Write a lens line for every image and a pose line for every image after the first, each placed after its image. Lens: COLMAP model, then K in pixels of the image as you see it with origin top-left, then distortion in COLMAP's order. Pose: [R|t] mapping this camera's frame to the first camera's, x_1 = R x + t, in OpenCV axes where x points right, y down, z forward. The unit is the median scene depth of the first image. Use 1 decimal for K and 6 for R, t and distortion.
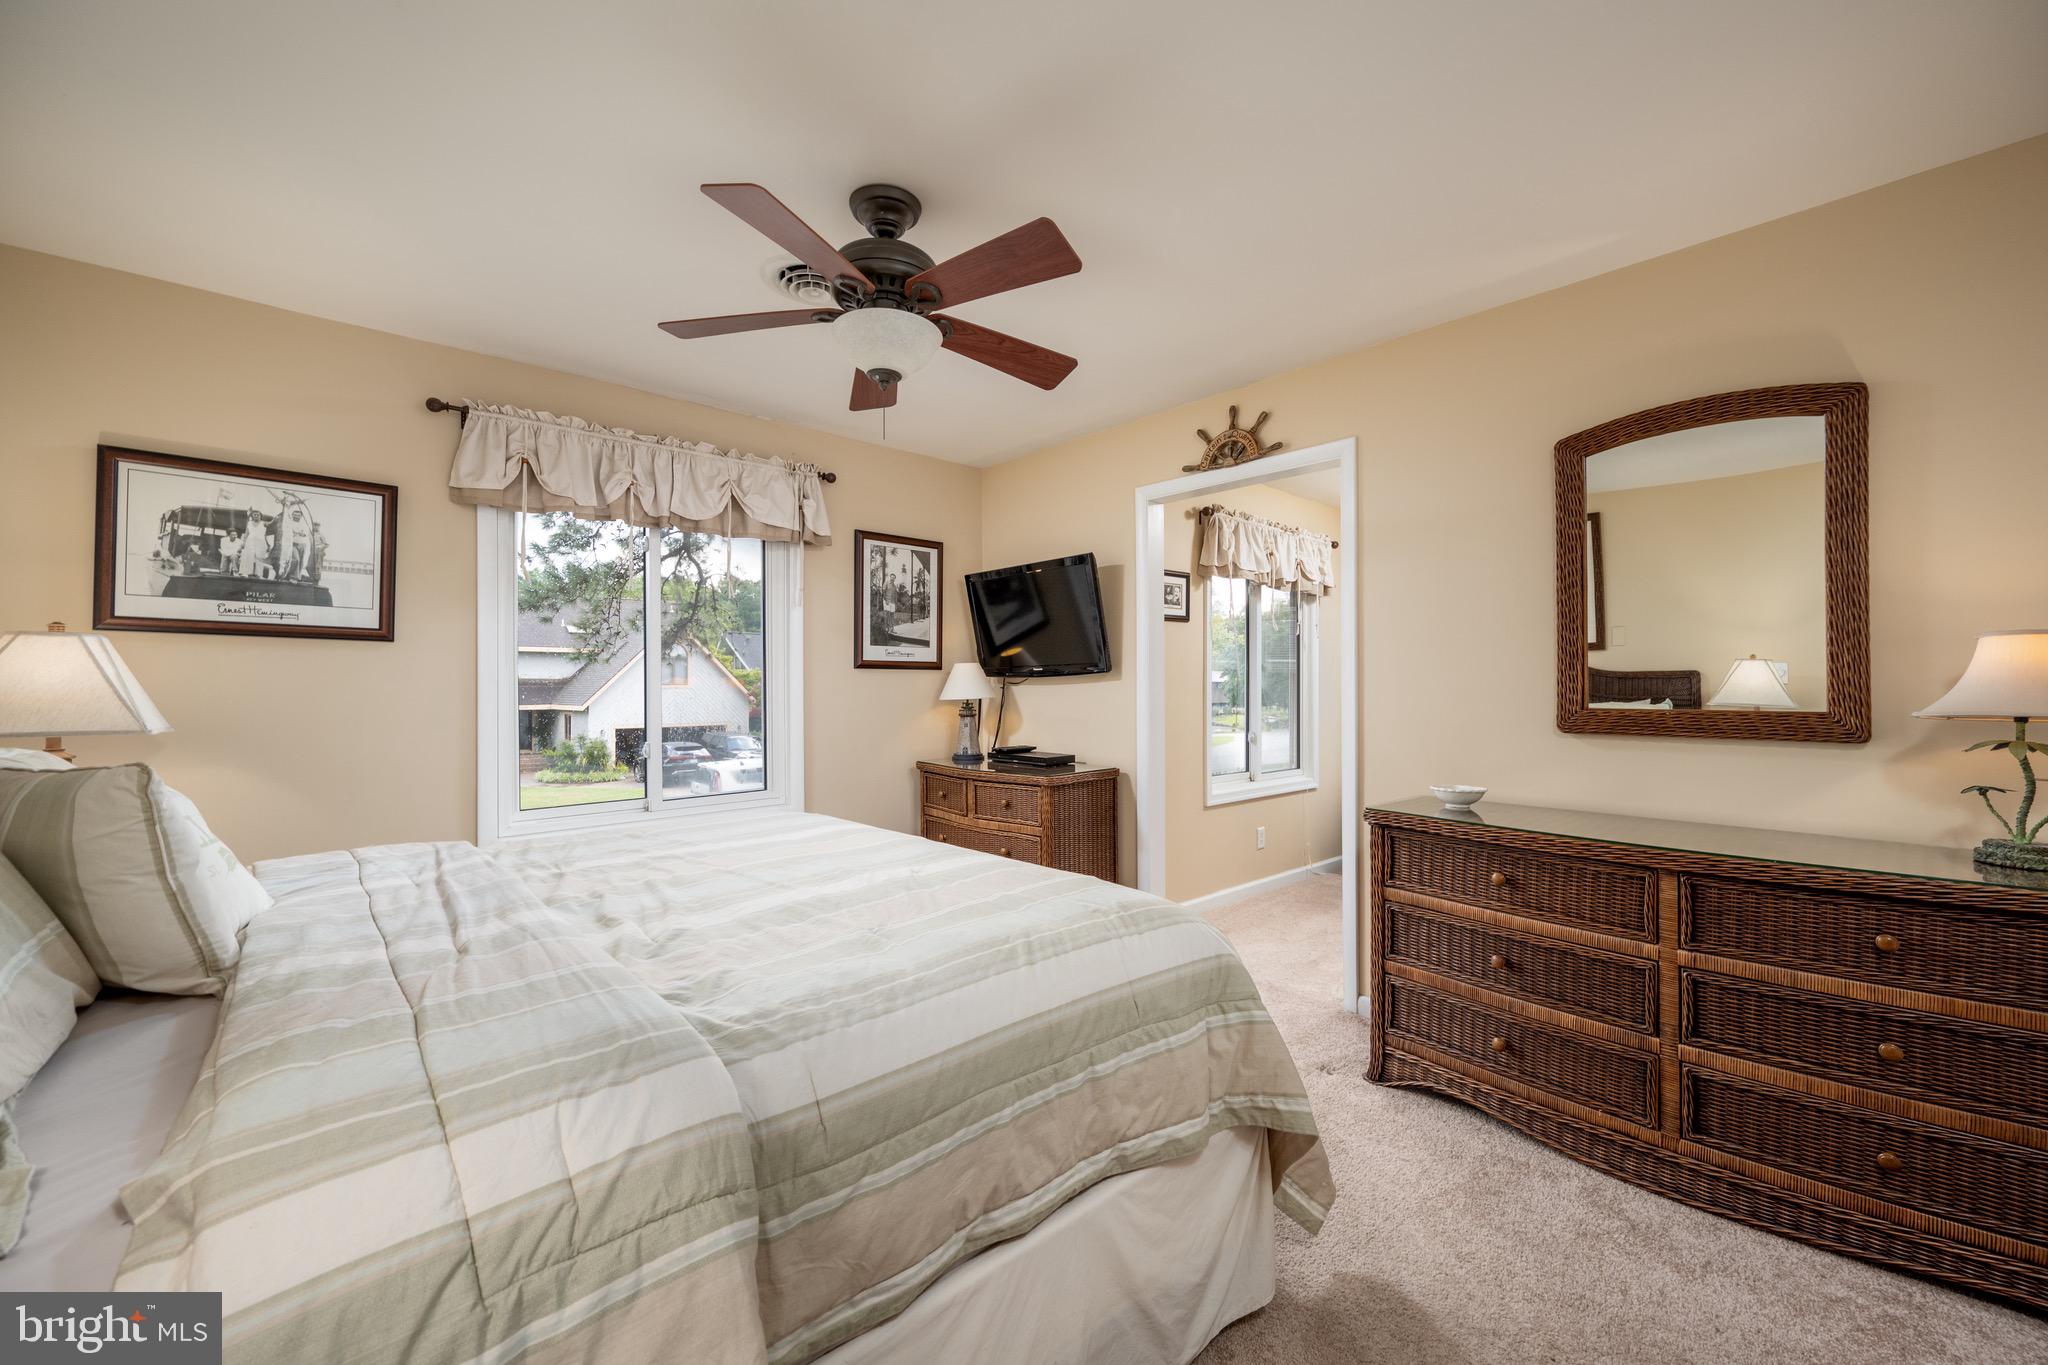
lens RADIAL K [[815.1, 0, 1027.9], [0, 815.1, 681.7], [0, 0, 1]] dist [0.000435, -0.000101]
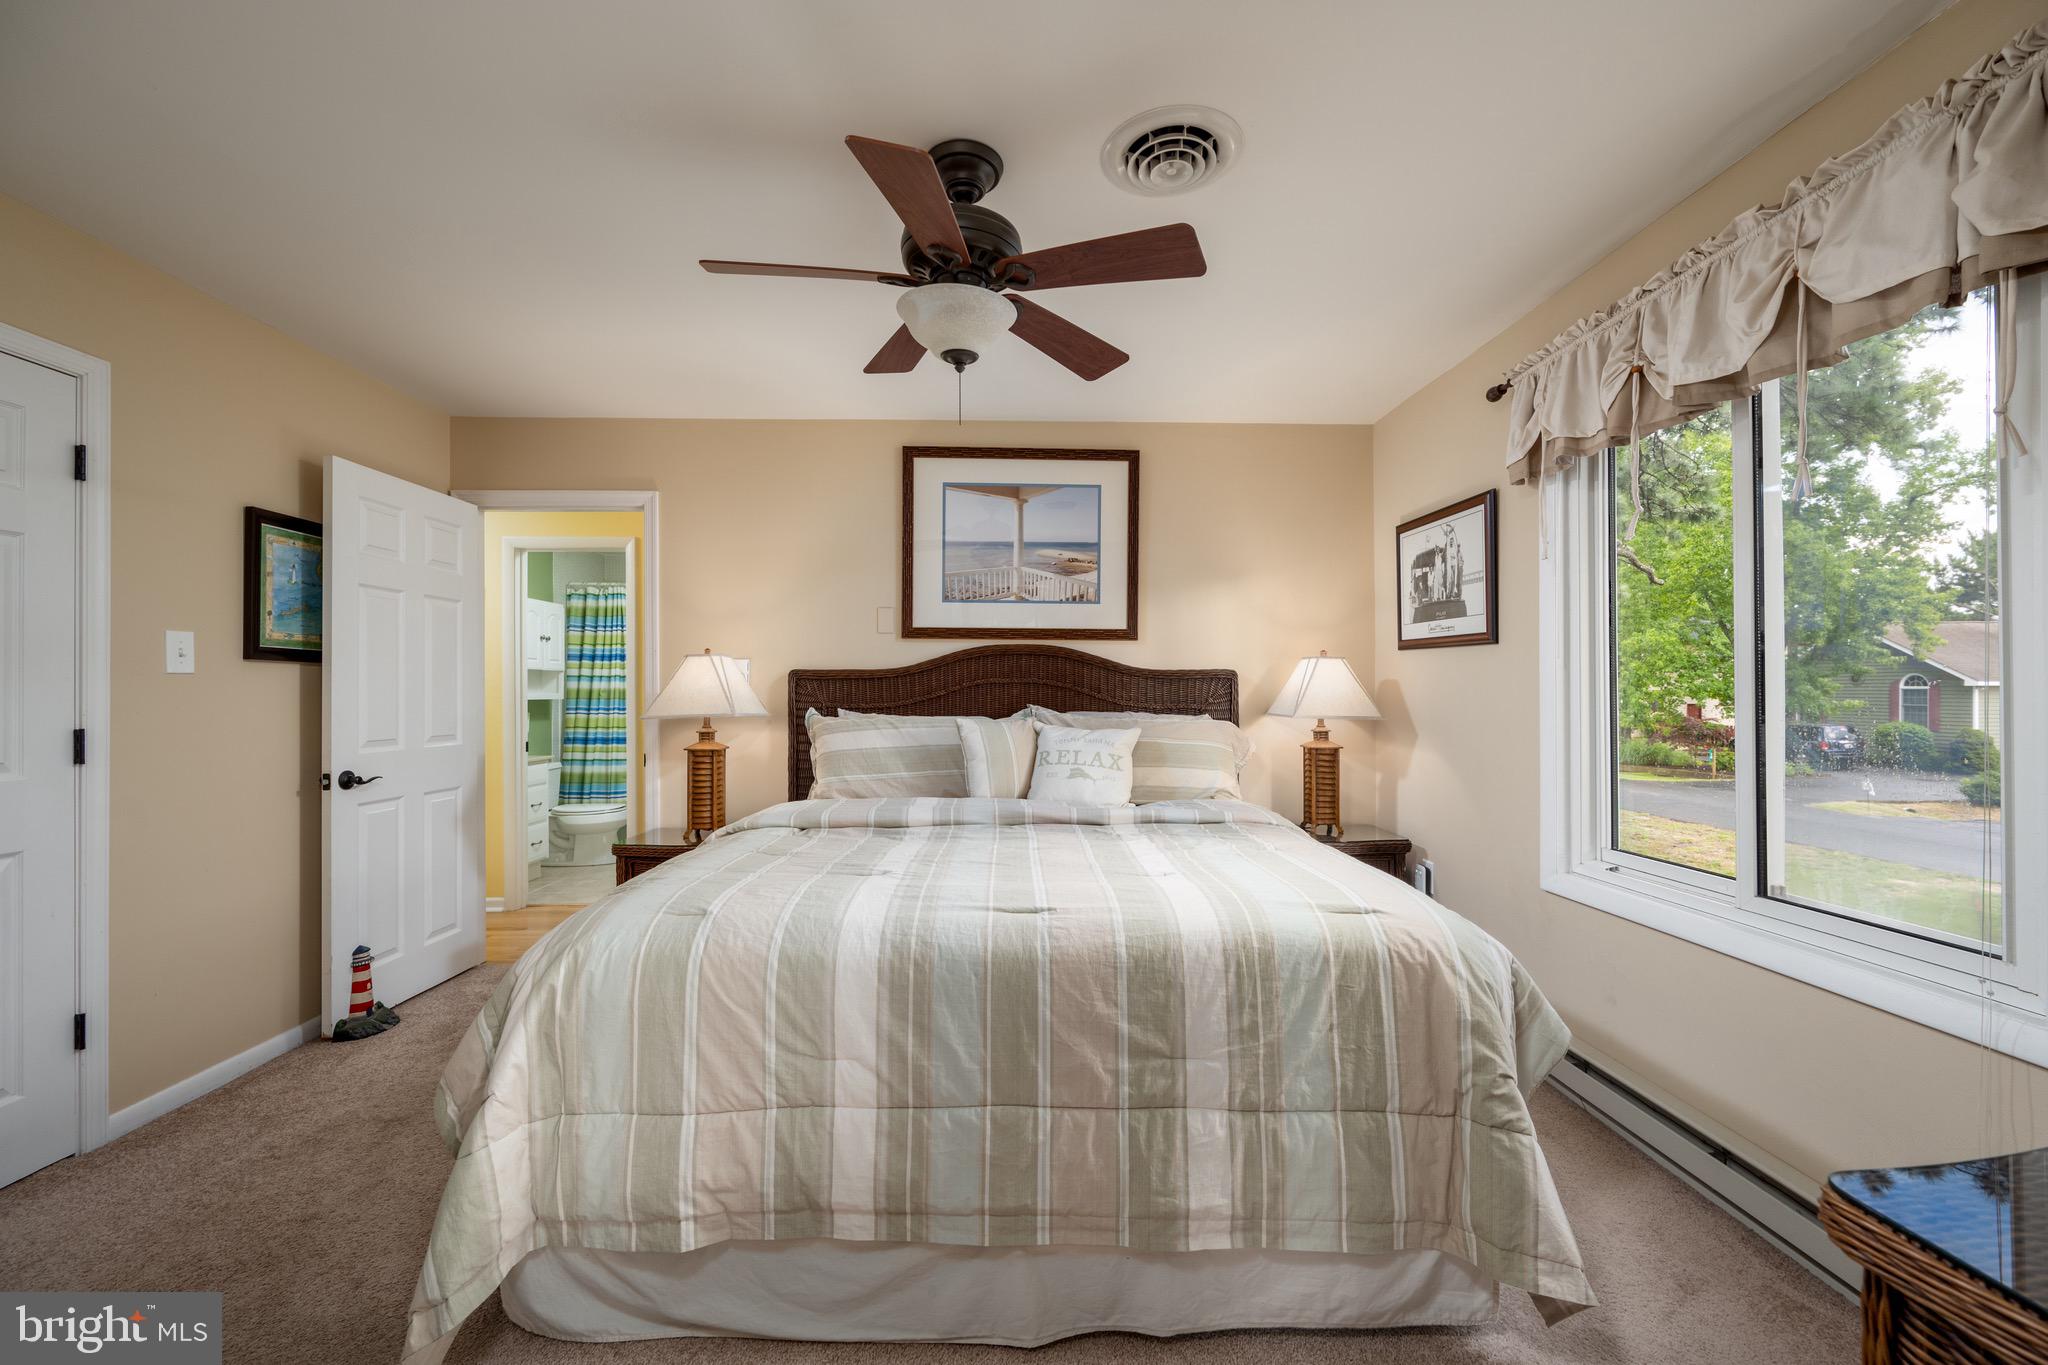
lens RADIAL K [[815.1, 0, 1027.9], [0, 815.1, 681.7], [0, 0, 1]] dist [0.000435, -0.000101]
pose [[-0.633474, -0.006107, -0.773740, 0.386495], [0.007528, 0.999873, -0.014055, 0.007905], [0.773728, -0.014728, -0.633347, 1.263219]]
